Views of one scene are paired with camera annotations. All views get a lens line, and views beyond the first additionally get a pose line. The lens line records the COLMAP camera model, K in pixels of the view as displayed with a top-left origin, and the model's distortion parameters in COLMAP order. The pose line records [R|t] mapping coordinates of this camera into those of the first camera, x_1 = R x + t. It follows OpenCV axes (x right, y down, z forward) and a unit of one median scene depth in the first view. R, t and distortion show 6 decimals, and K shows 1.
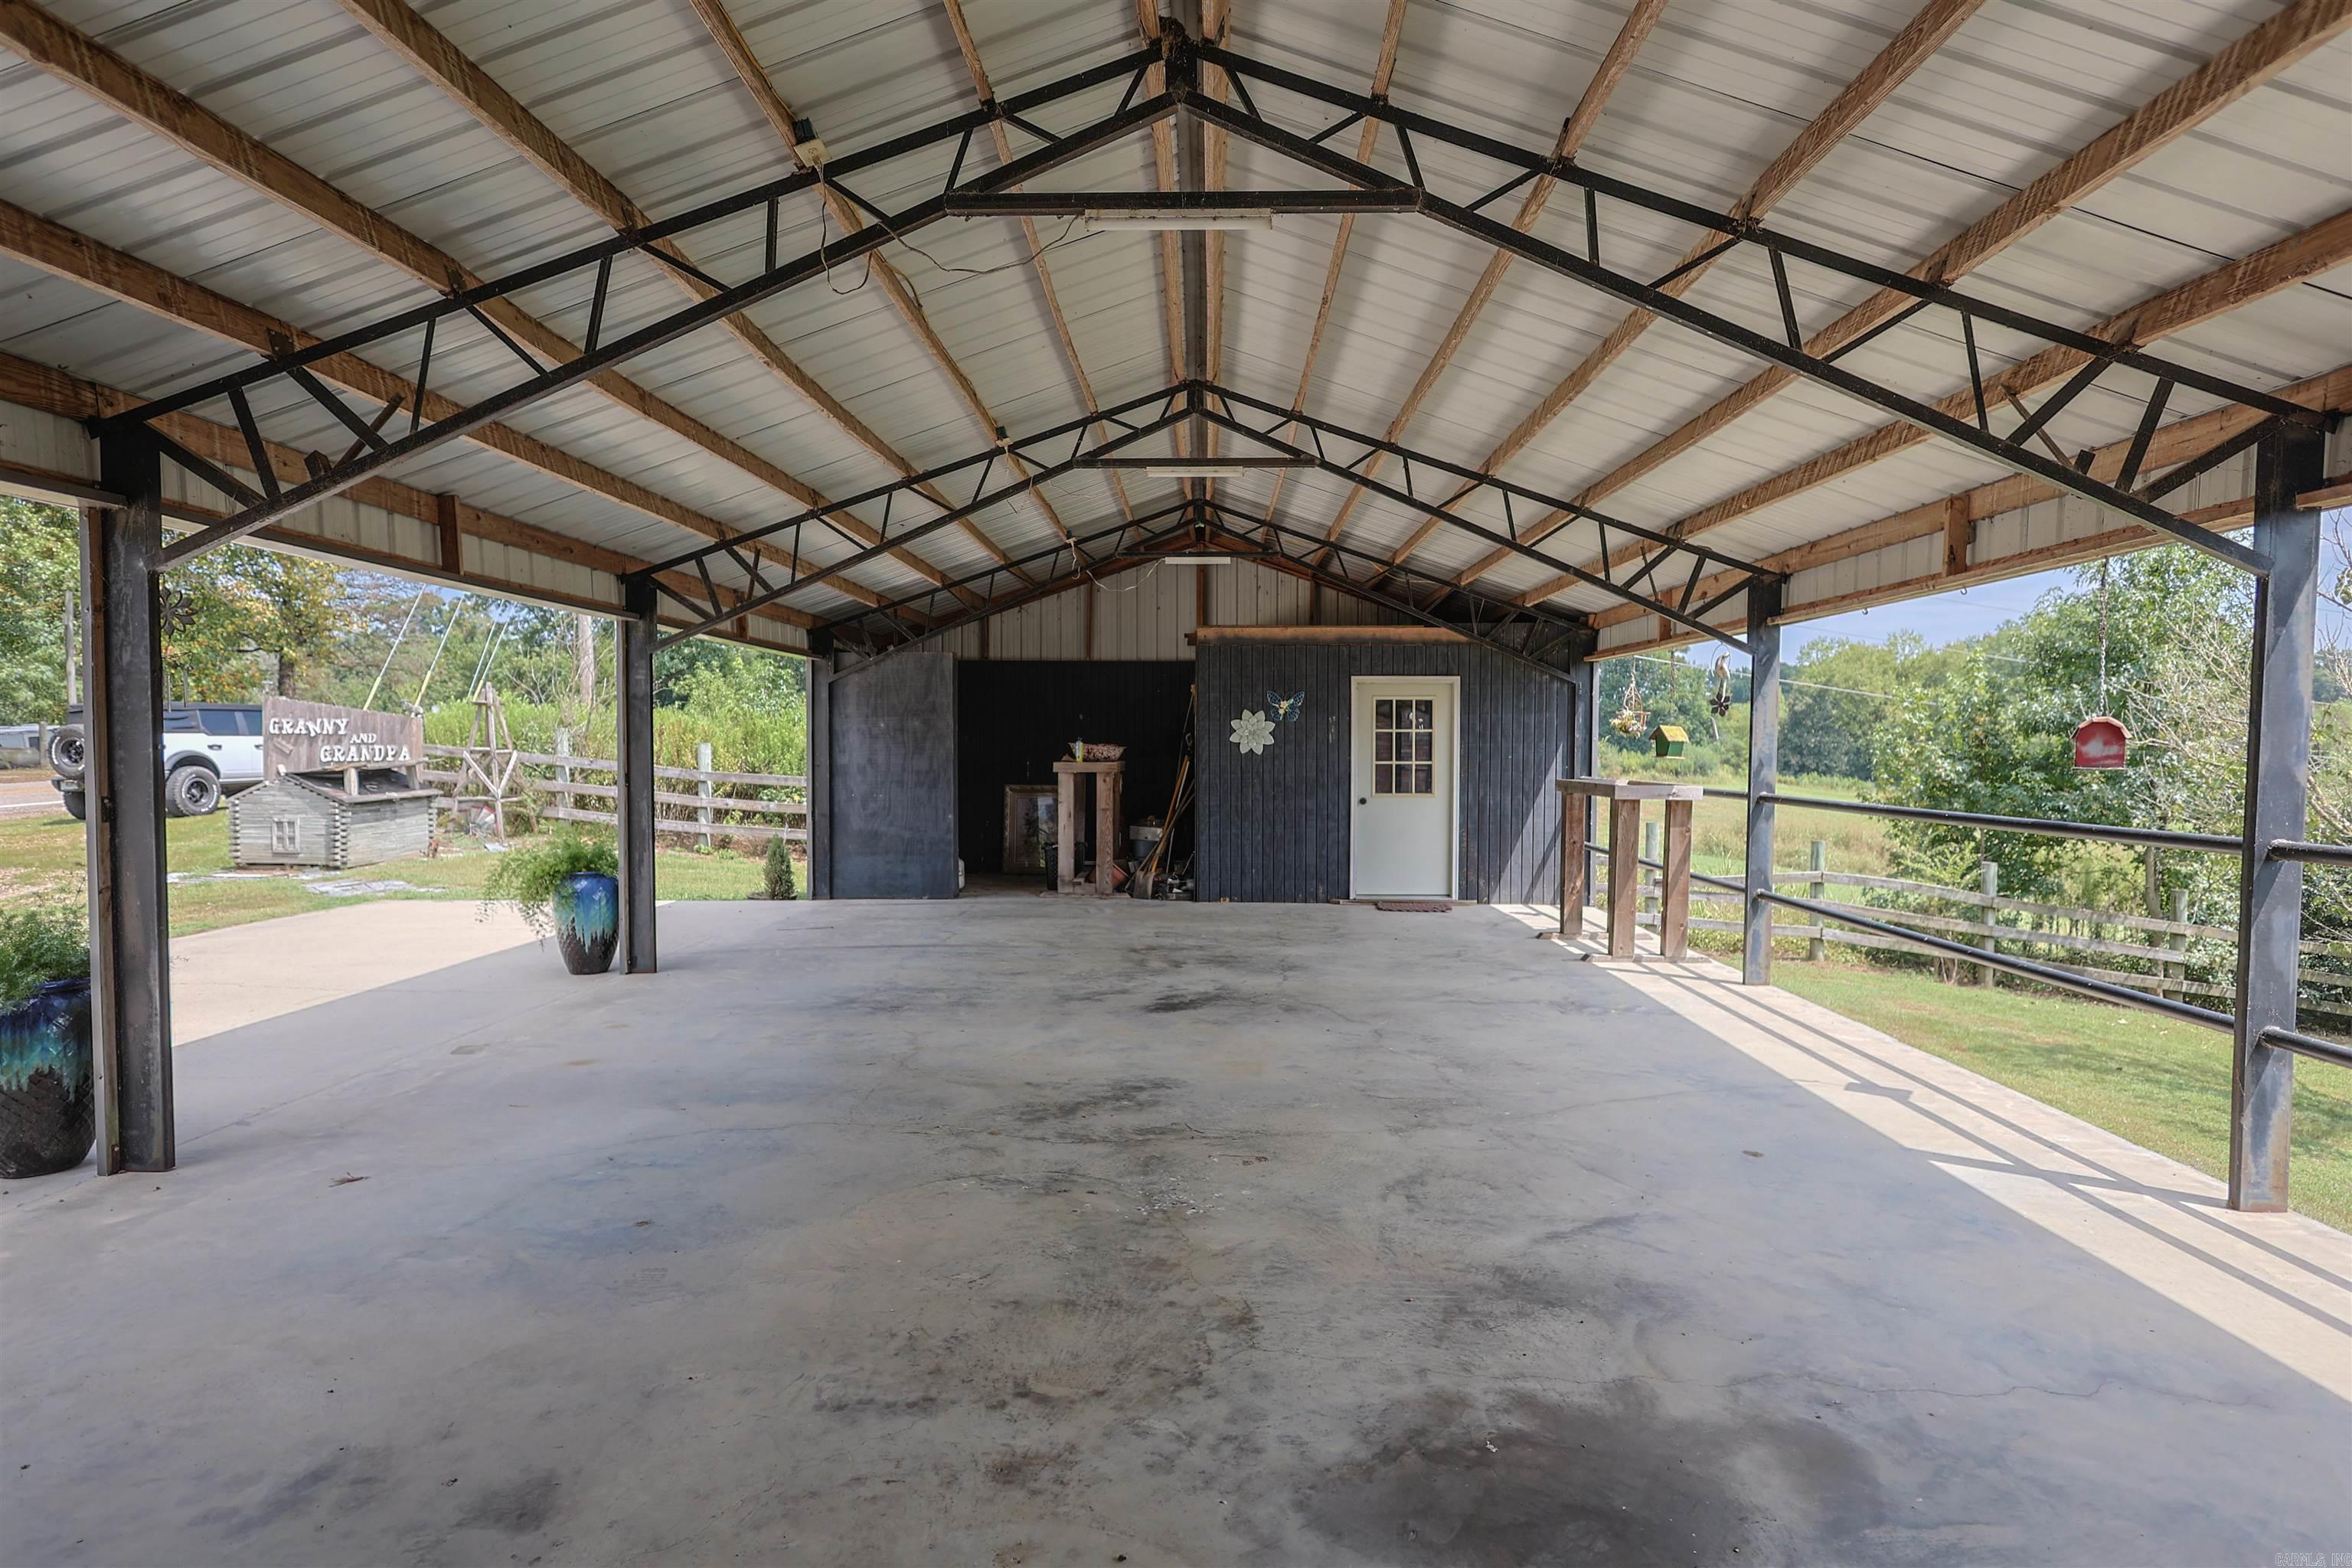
lens RADIAL K [[1207.9, 0, 1169.5], [0, 1207.9, 795.5], [0, 0, 1]] dist [0.019539, 0.001192]
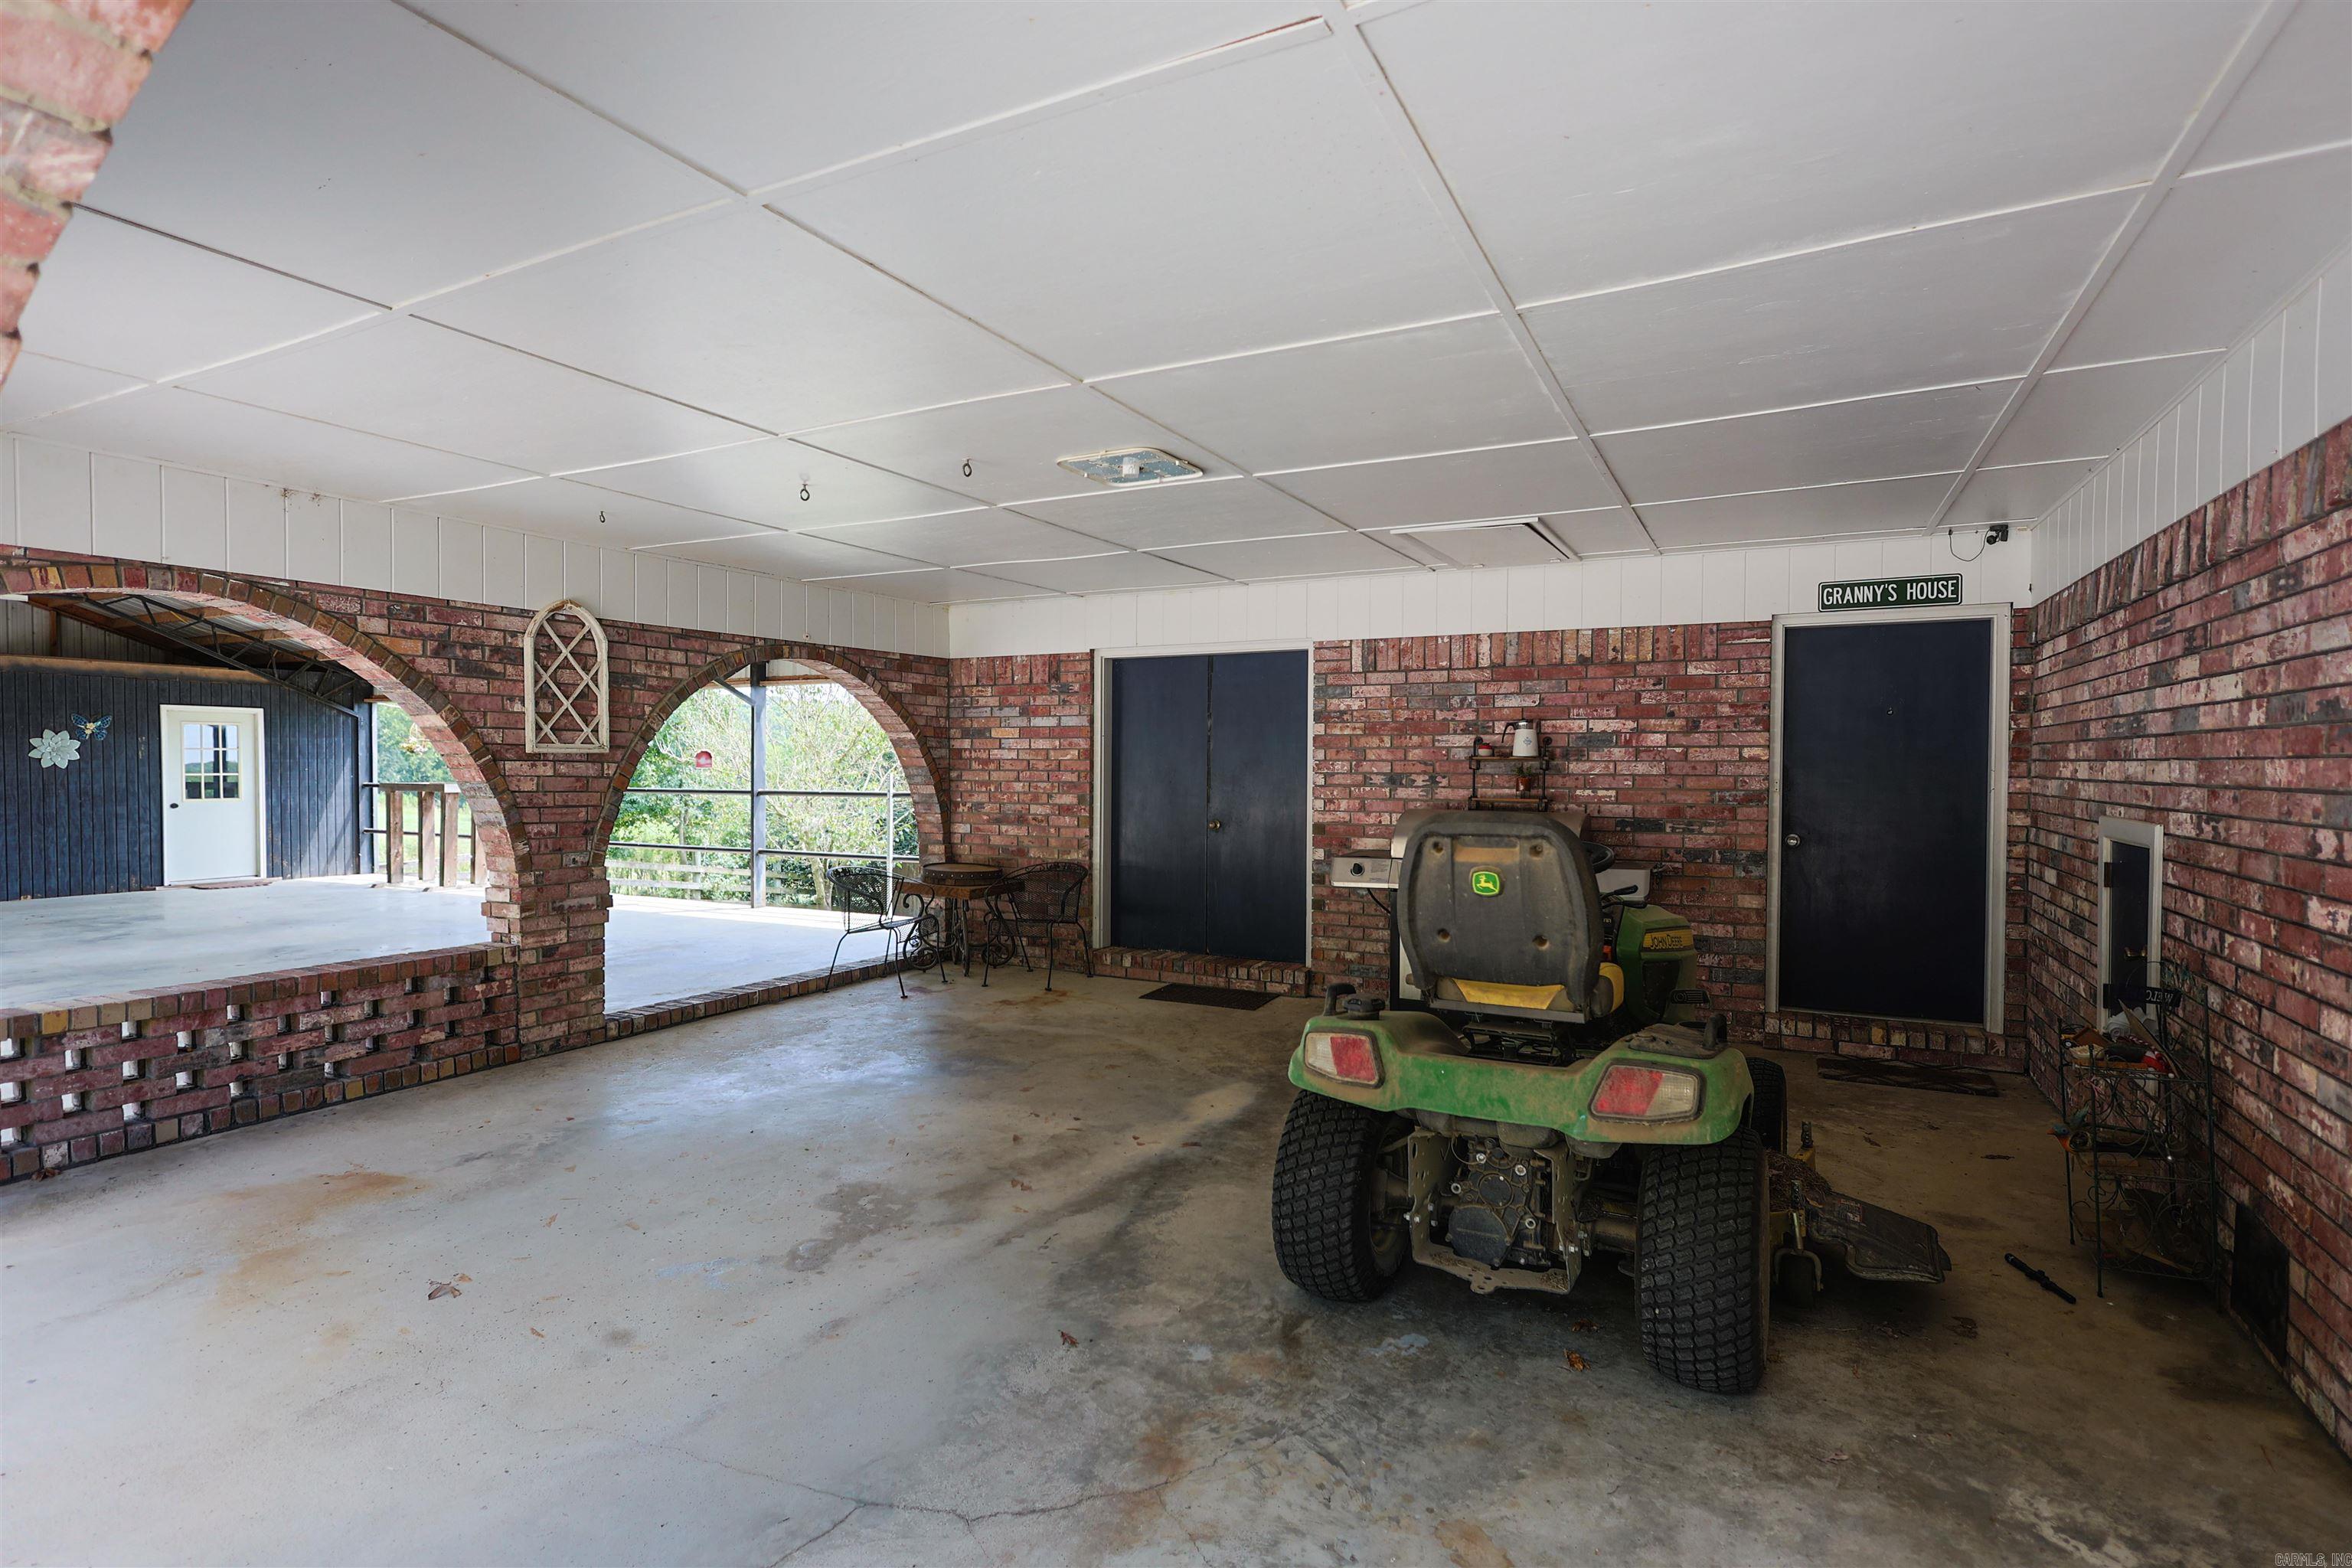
lens RADIAL K [[1145.0, 0, 1176.0], [0, 1145.0, 784.0], [0, 0, 1]] dist [0.004588, 0.000391]
pose [[0.442160, -0.016464, 0.896785, -0.442355], [0.038669, 0.999252, -0.000721, 0.022892], [-0.896102, 0.034996, 0.442465, -0.441763]]
